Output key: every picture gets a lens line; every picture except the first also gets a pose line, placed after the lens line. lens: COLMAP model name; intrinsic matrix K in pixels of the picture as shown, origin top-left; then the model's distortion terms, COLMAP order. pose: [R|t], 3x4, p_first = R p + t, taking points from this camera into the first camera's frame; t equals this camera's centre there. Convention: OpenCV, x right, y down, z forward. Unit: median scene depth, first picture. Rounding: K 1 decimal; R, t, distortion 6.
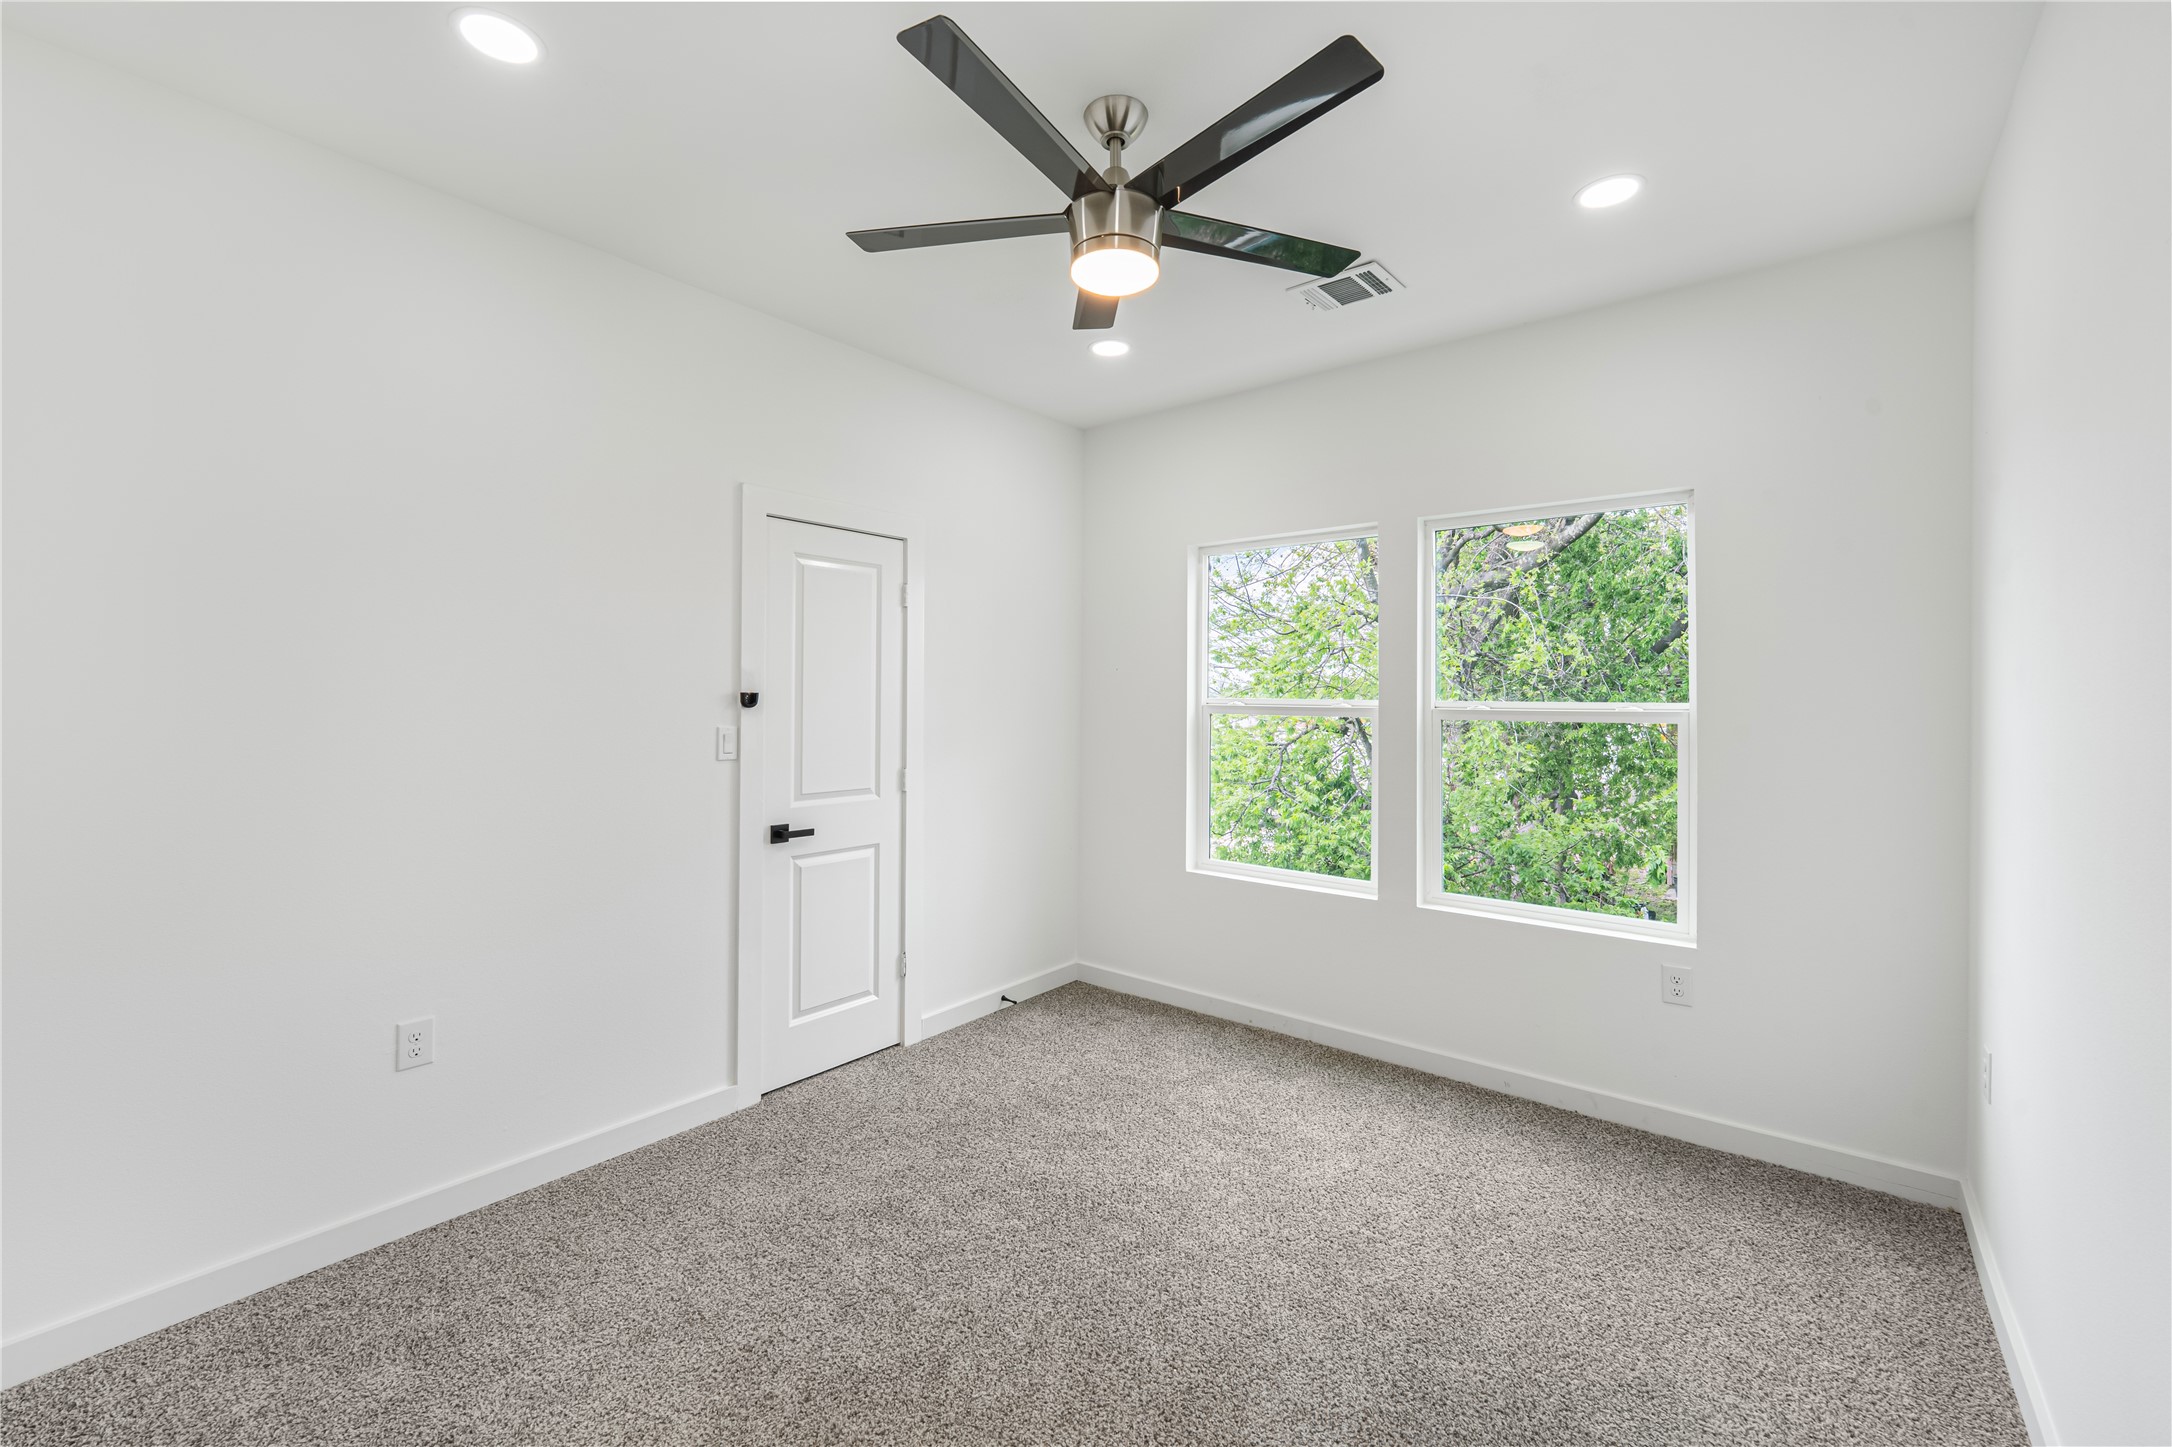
lens RADIAL K [[885.0, 0, 1085.8], [0, 885.0, 704.3], [0, 0, 1]] dist [0.000035, -0.000097]
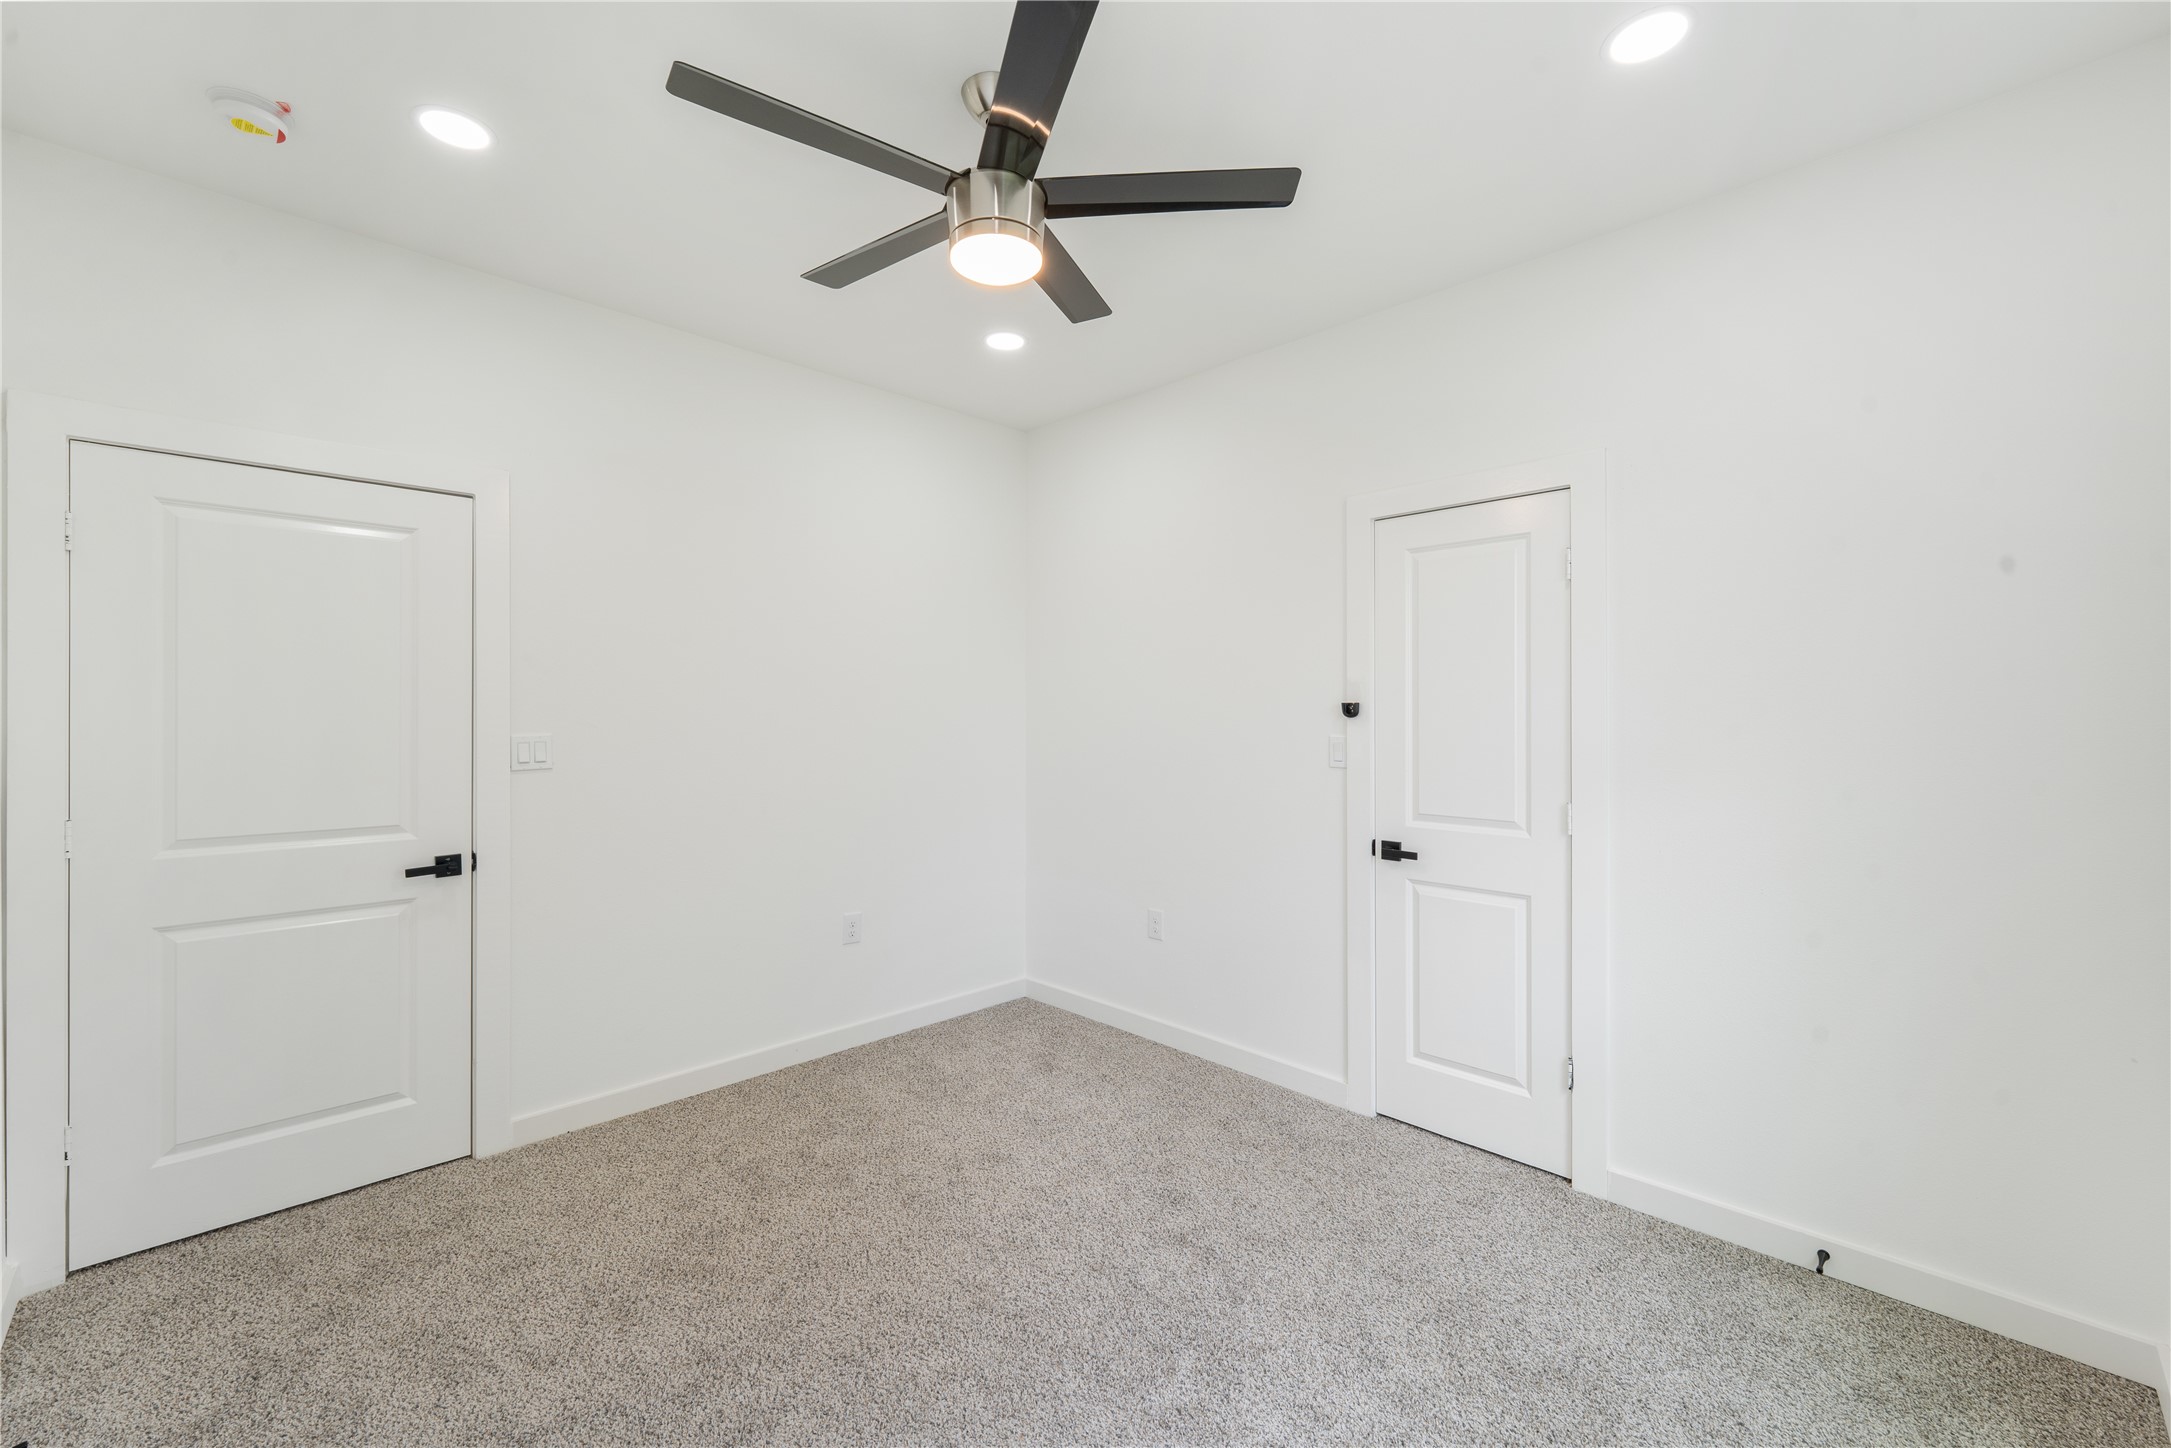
lens RADIAL K [[884.6, 0, 1085.3], [0, 884.6, 704.8], [0, 0, 1]] dist [0.000035, -0.000097]
pose [[-0.107507, -0.005710, -0.994188, 0.651079], [-0.001056, 0.999984, -0.005629, -0.005042], [0.994204, 0.000445, -0.107511, 0.791180]]
